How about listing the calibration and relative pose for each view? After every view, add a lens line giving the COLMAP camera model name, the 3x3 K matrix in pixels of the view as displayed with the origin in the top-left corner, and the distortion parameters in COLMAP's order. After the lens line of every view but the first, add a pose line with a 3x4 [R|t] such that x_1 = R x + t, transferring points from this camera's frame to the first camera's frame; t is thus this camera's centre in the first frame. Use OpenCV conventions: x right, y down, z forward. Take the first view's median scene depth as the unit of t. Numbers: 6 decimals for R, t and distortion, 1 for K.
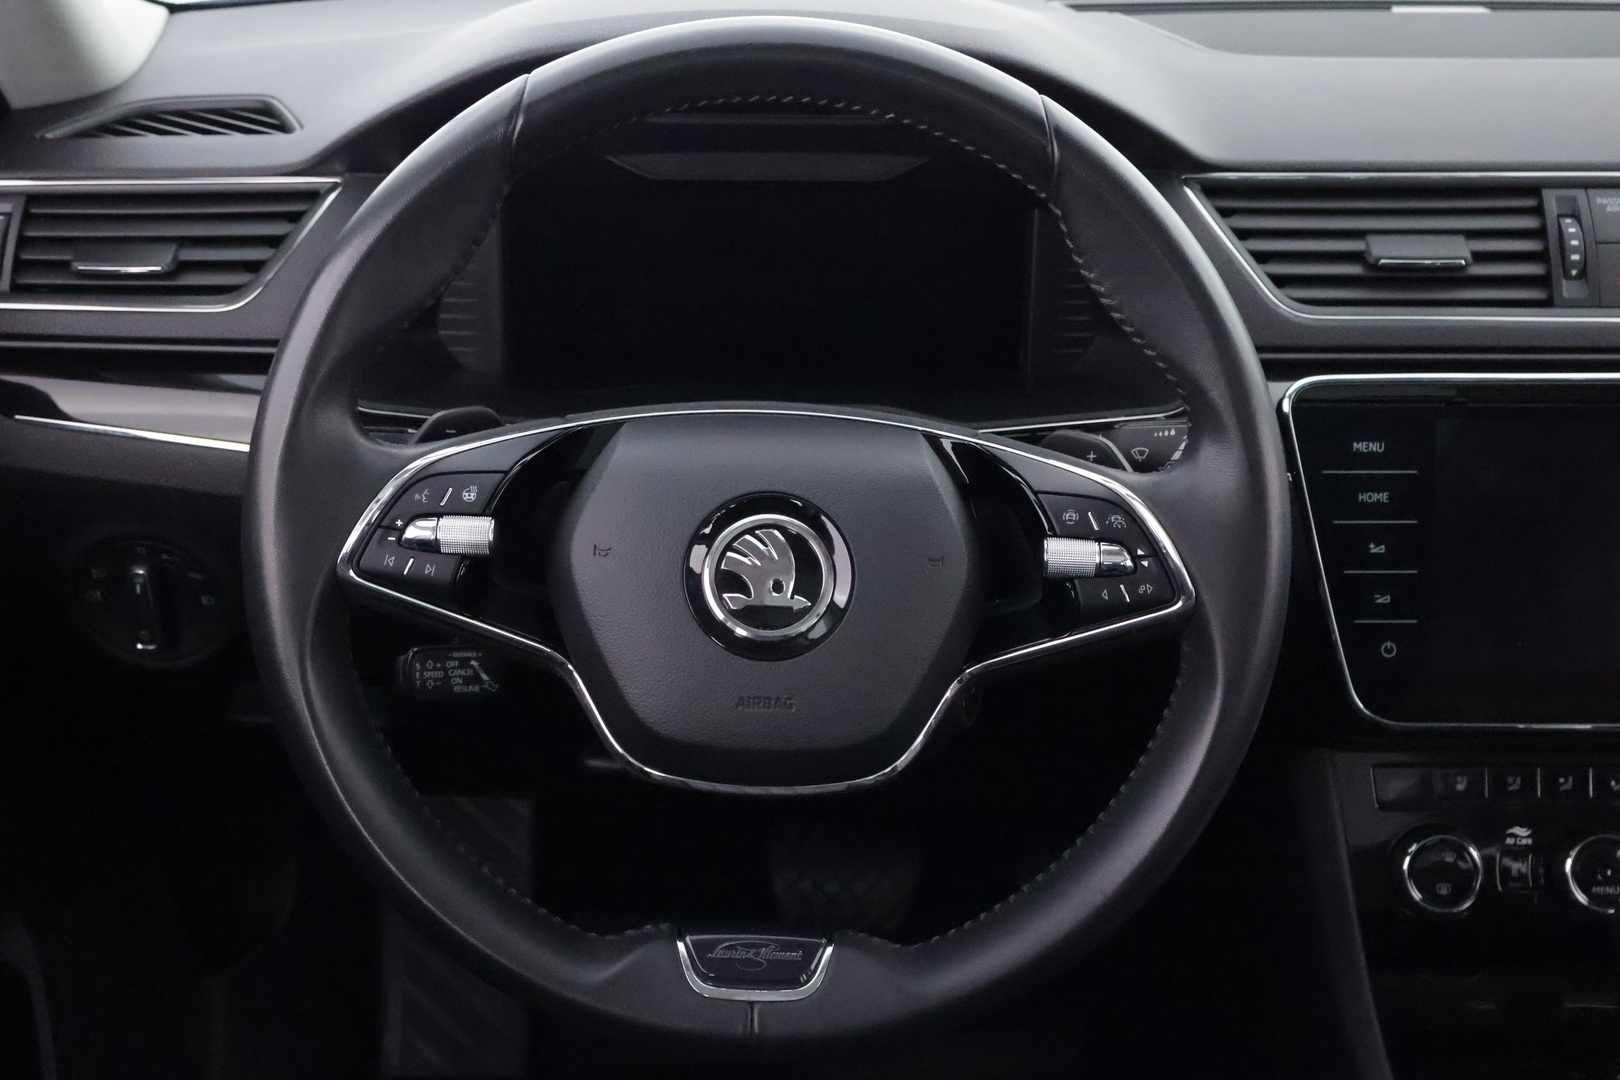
lens RADIAL K [[2200.1, 0, 825.5], [0, 2200.1, 542.7], [0, 0, 1]] dist [0.008114, -0.012874]
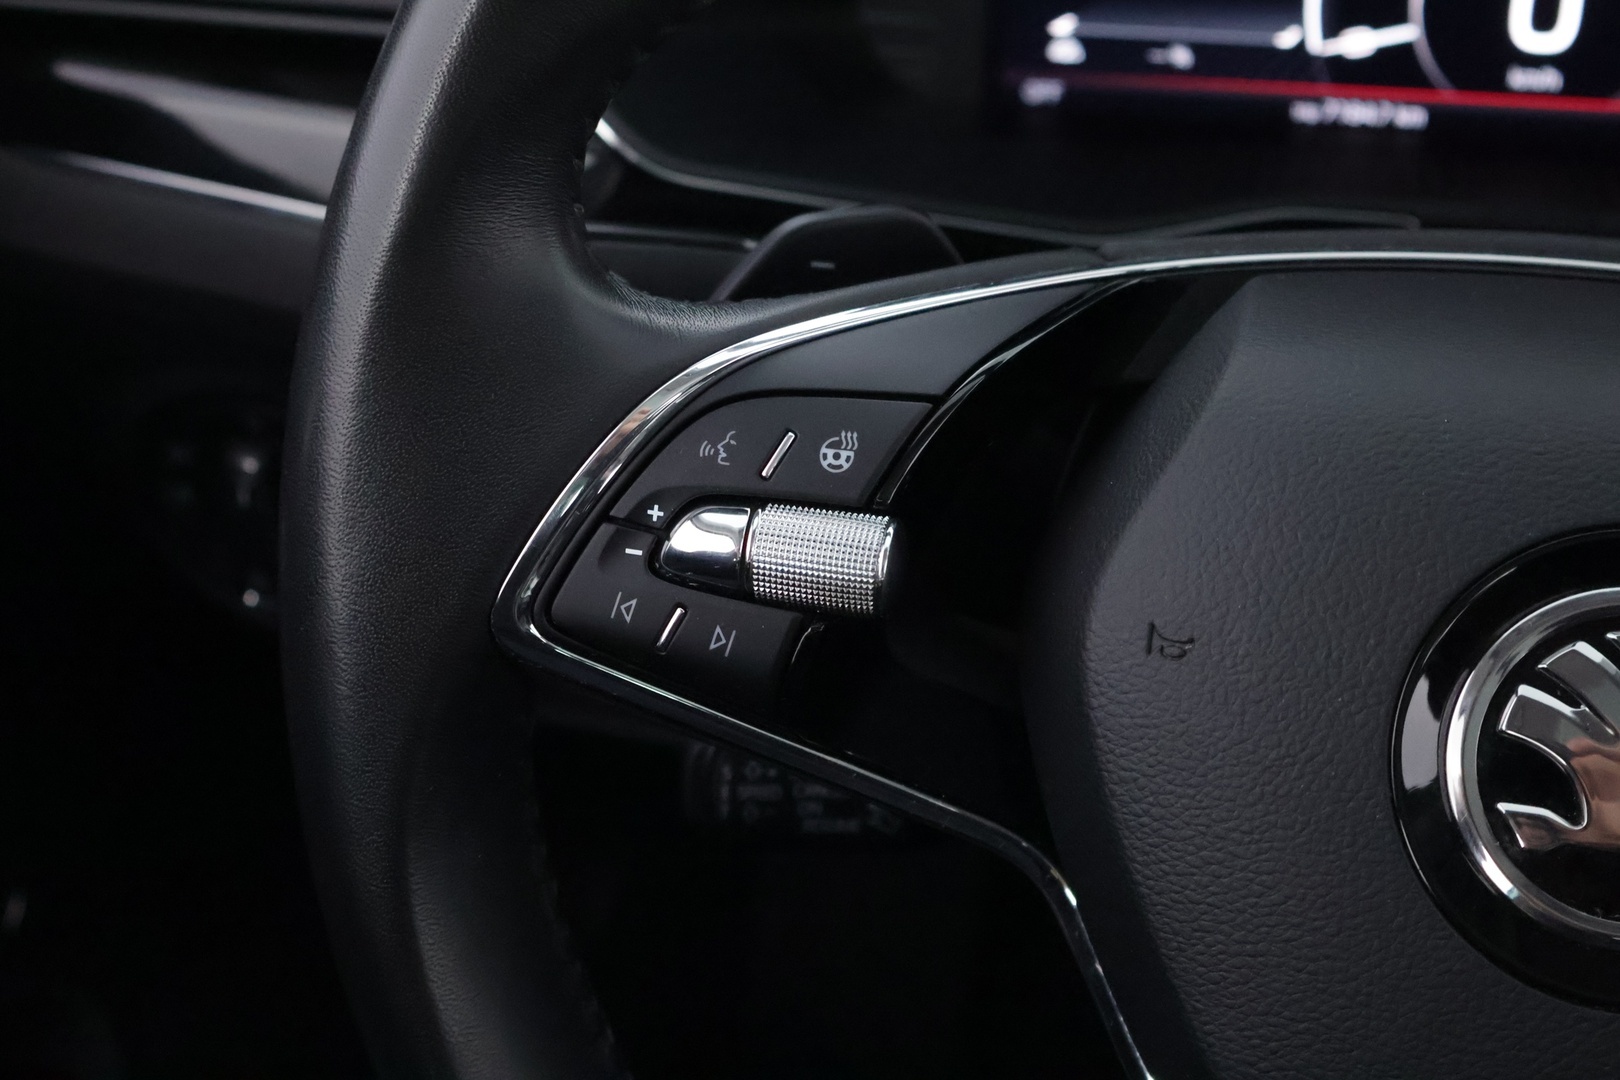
lens RADIAL K [[2303.1, 0, 810.0], [0, 2303.1, 540.0], [0, 0, 1]] dist [0.060688, 0.016144]
pose [[0.969936, 0.099344, -0.222159, -0.074780], [-0.069983, 0.988186, 0.136350, -0.061927], [0.233080, -0.116704, 0.965429, 0.605944]]
